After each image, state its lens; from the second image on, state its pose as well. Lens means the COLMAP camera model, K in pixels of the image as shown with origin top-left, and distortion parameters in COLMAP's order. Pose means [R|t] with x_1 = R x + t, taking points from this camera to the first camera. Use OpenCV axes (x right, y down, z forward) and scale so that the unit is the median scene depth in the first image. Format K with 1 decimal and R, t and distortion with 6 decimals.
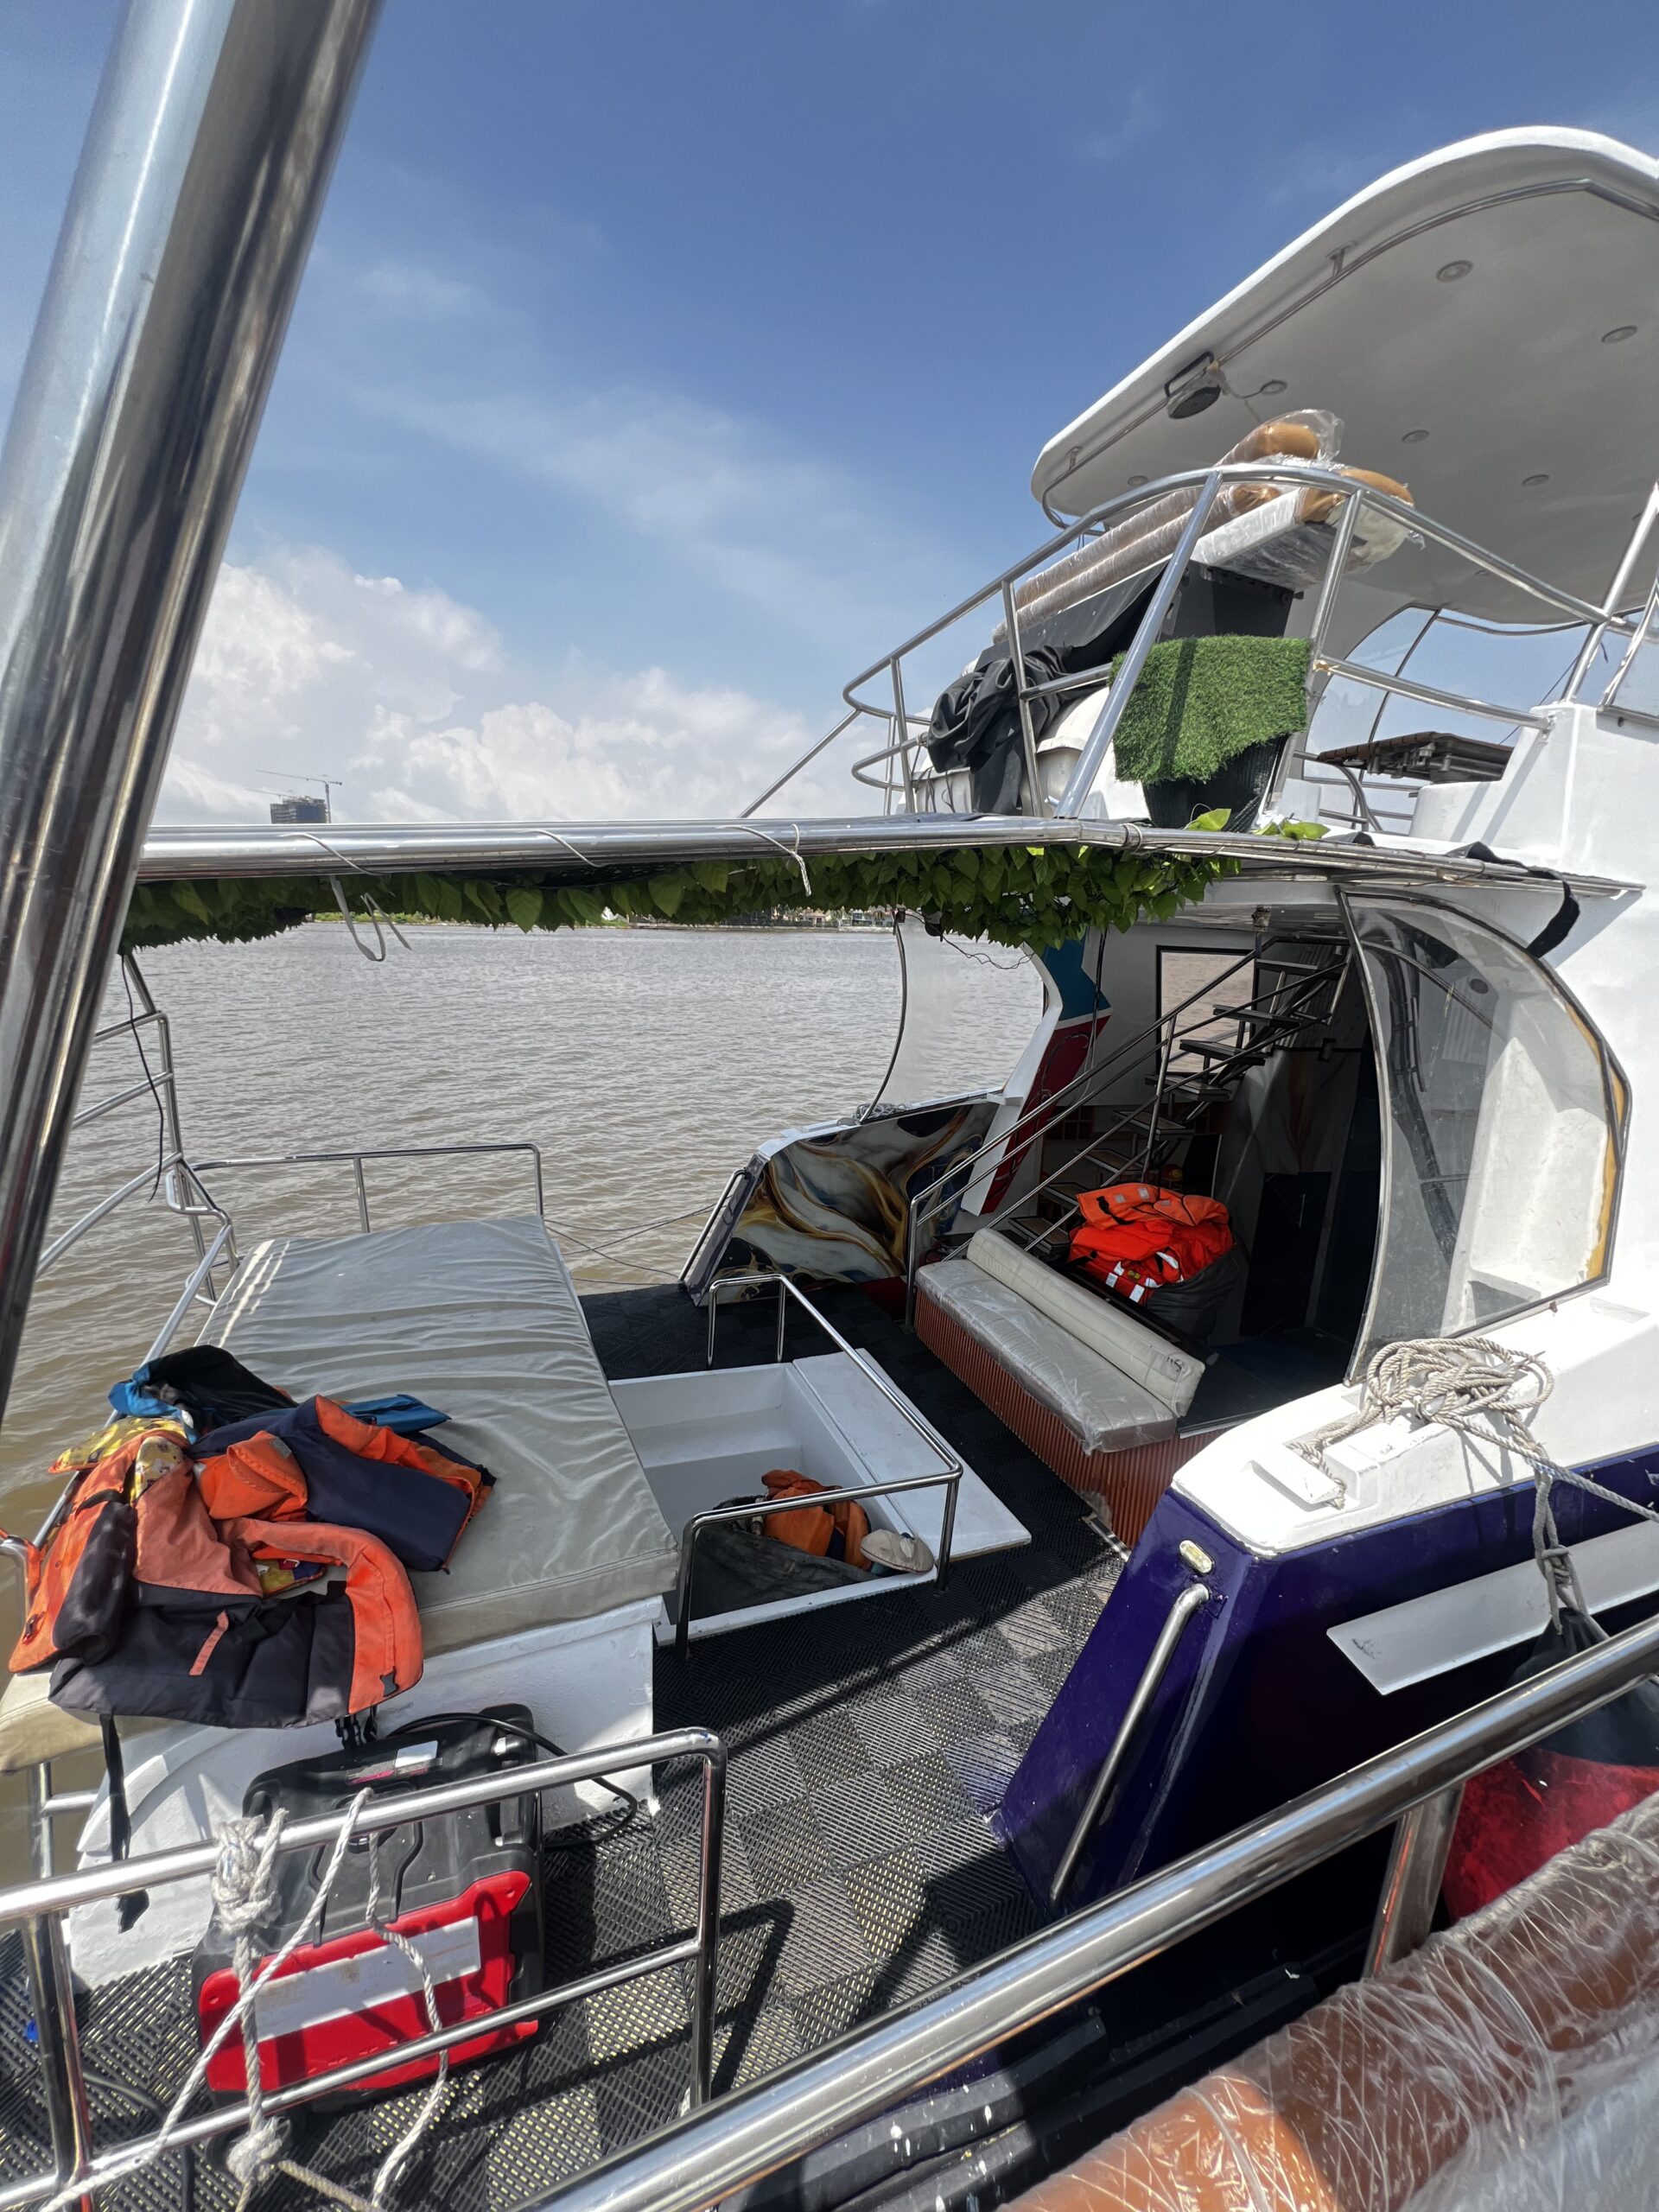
lens RADIAL K [[884.7, 0, 825.3], [0, 884.7, 1107.8], [0, 0, 1]] dist [-0.002499, 0.001942]
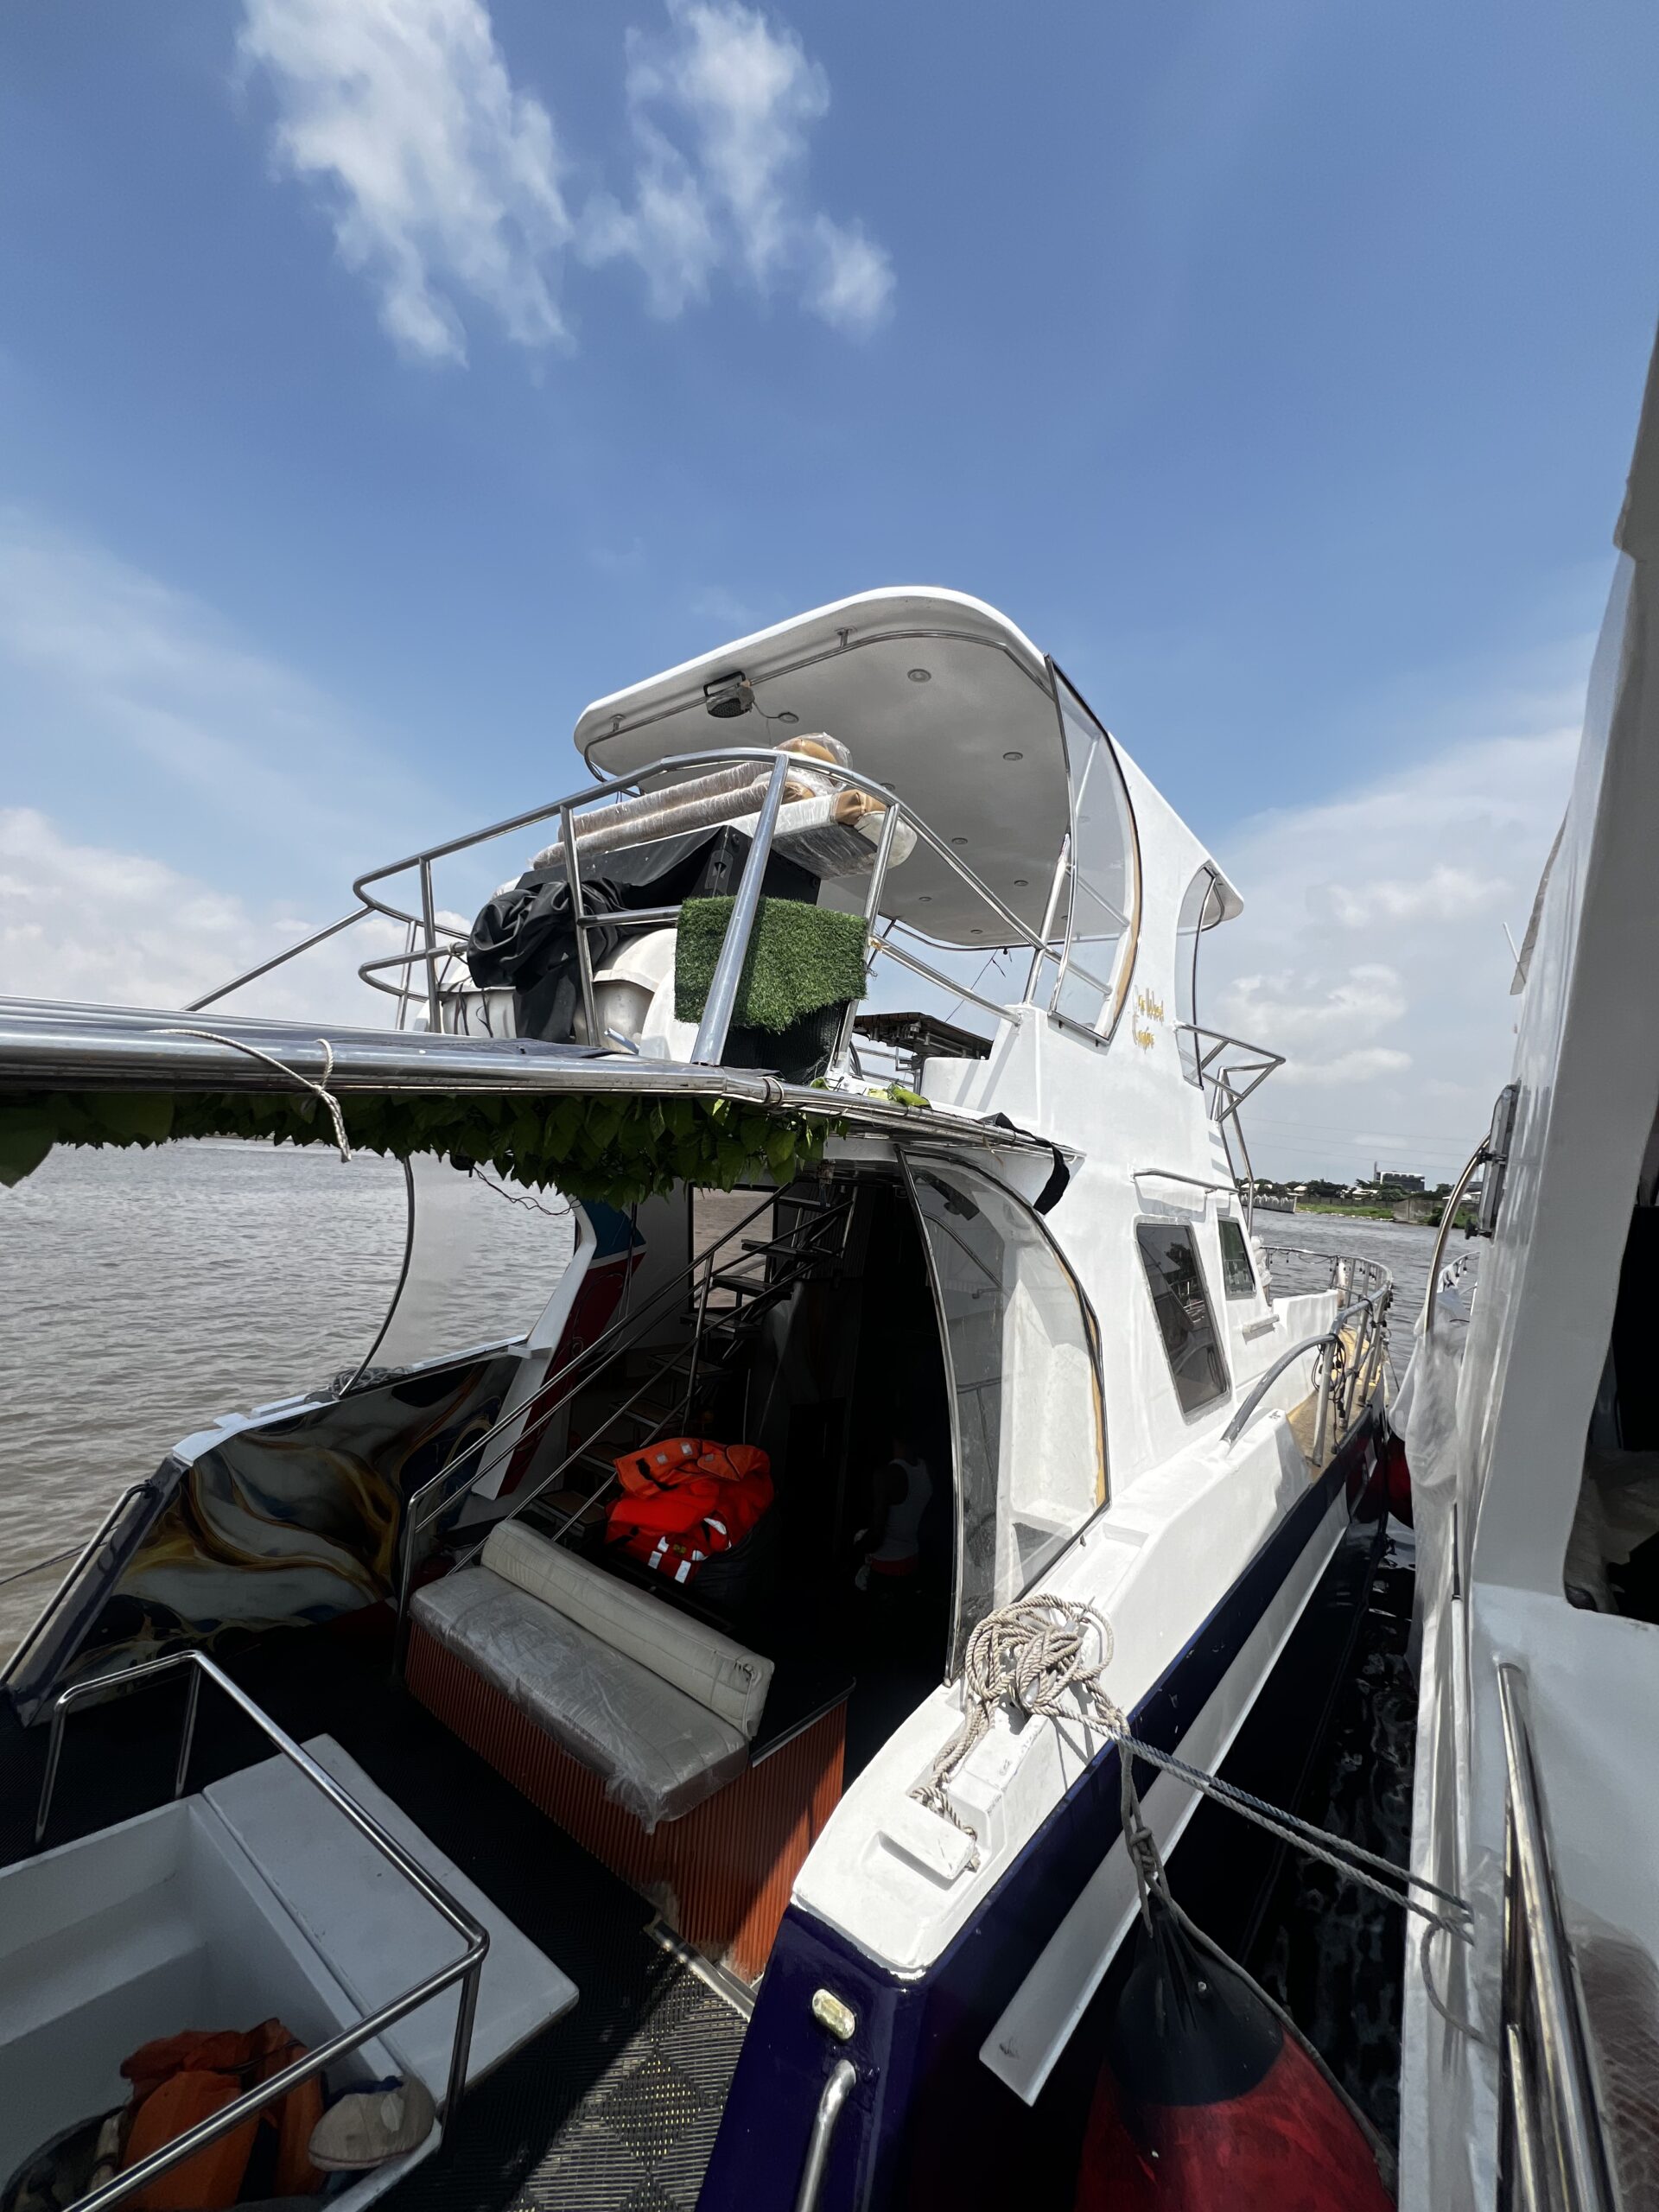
lens RADIAL K [[884.7, 0, 825.3], [0, 884.7, 1107.8], [0, 0, 1]] dist [-0.002499, 0.001942]
pose [[0.856078, 0.068696, 0.512261, -0.019385], [0.058798, 0.971748, -0.228577, -0.052076], [-0.513491, 0.225800, 0.827853, 0.151176]]
